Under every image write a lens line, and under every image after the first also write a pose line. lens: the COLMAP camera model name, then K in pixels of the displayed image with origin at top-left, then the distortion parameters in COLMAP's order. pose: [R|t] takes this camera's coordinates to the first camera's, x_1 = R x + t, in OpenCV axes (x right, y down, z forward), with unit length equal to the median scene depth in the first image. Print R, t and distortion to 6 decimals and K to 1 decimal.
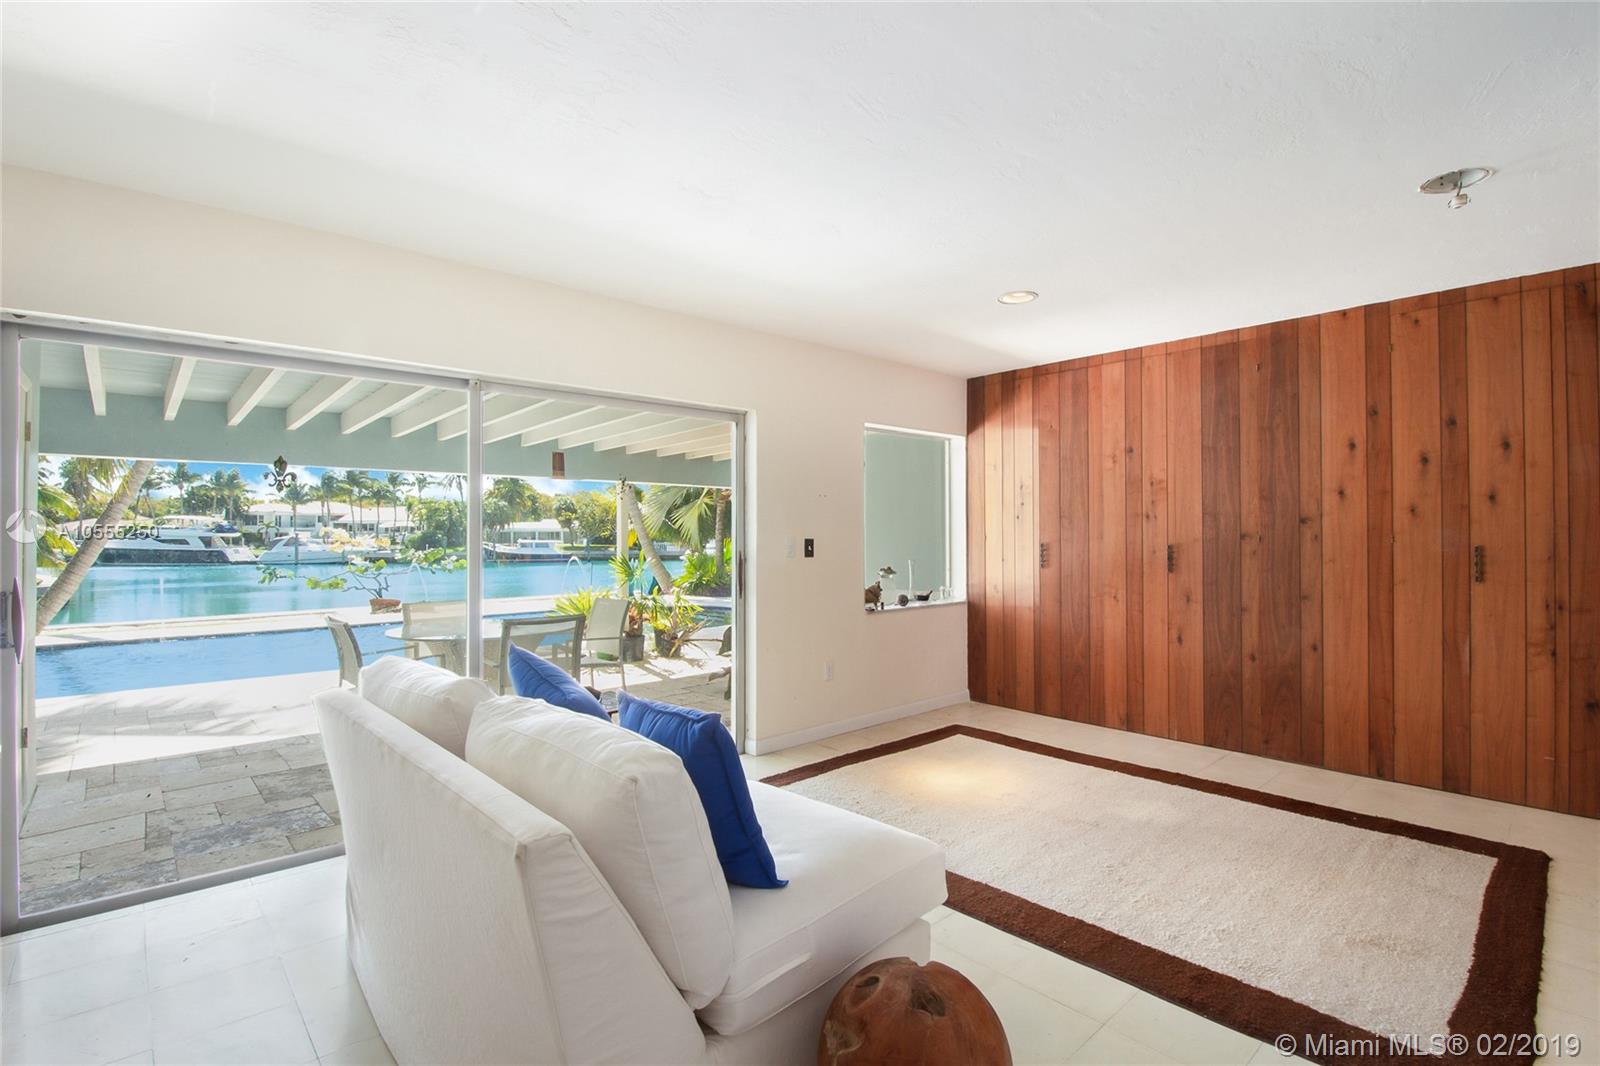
lens RADIAL K [[757.2, 0, 785.6], [0, 757.2, 530.5], [0, 0, 1]] dist [-0.022215, -0.003763]
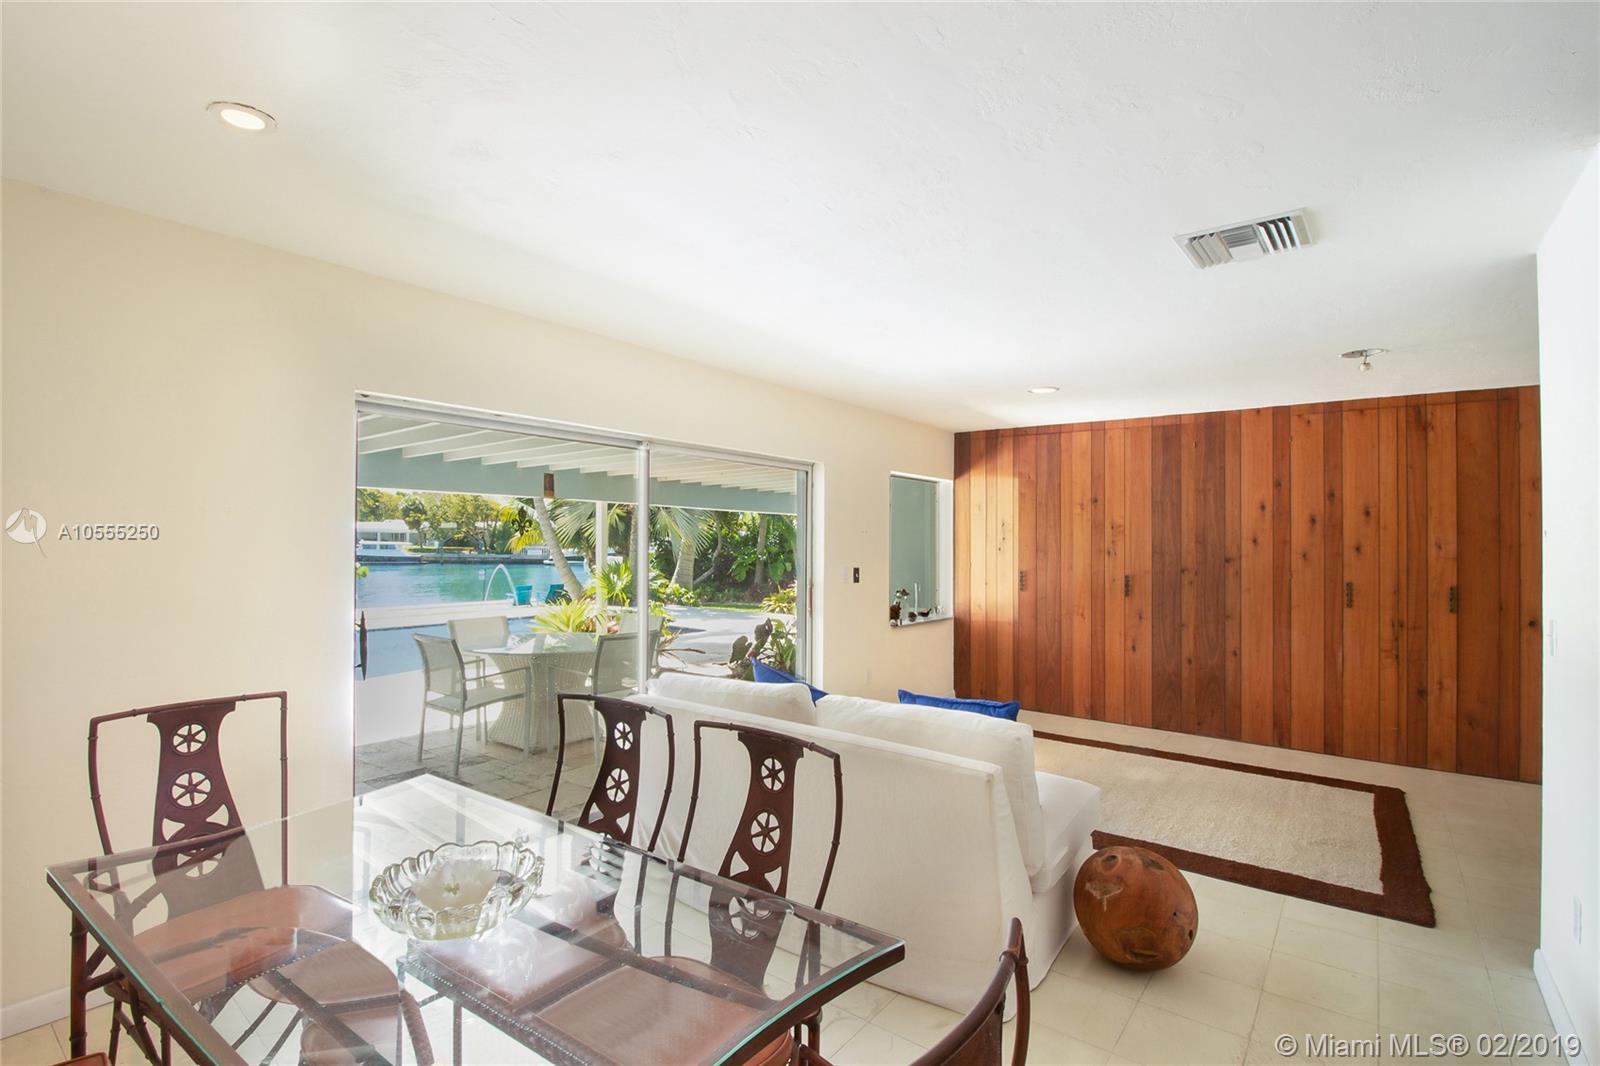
lens RADIAL K [[757.2, 0, 776.4], [0, 757.2, 527.3], [0, 0, 1]] dist [-0.022215, -0.003763]
pose [[0.985143, 0.019358, 0.170640, -0.301440], [-0.017306, 0.999759, -0.013503, -0.034542], [-0.170860, 0.010349, 0.985241, -0.176239]]
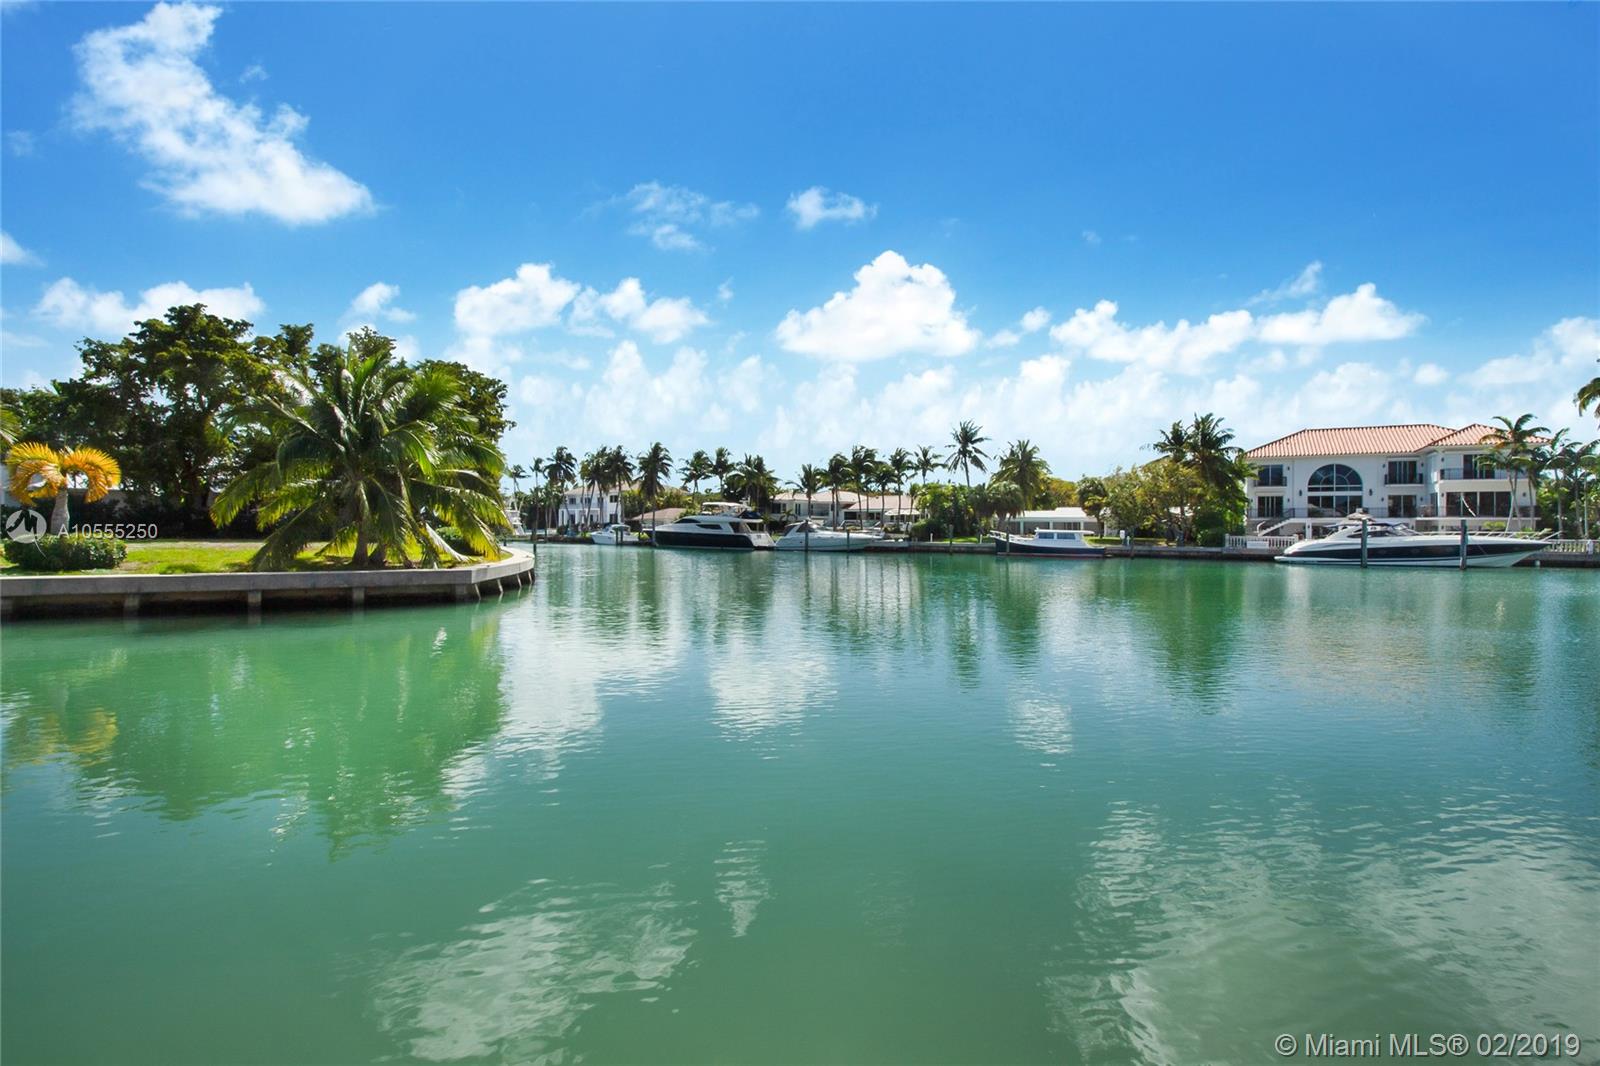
lens RADIAL K [[757.2, 0, 798.5], [0, 757.2, 523.3], [0, 0, 1]] dist [-0.022215, -0.003763]
pose [[0.818695, 0.010178, -0.574139, -4.469524], [-0.010514, 0.999941, 0.002734, 0.279235], [0.574133, 0.003798, 0.818753, 8.691845]]
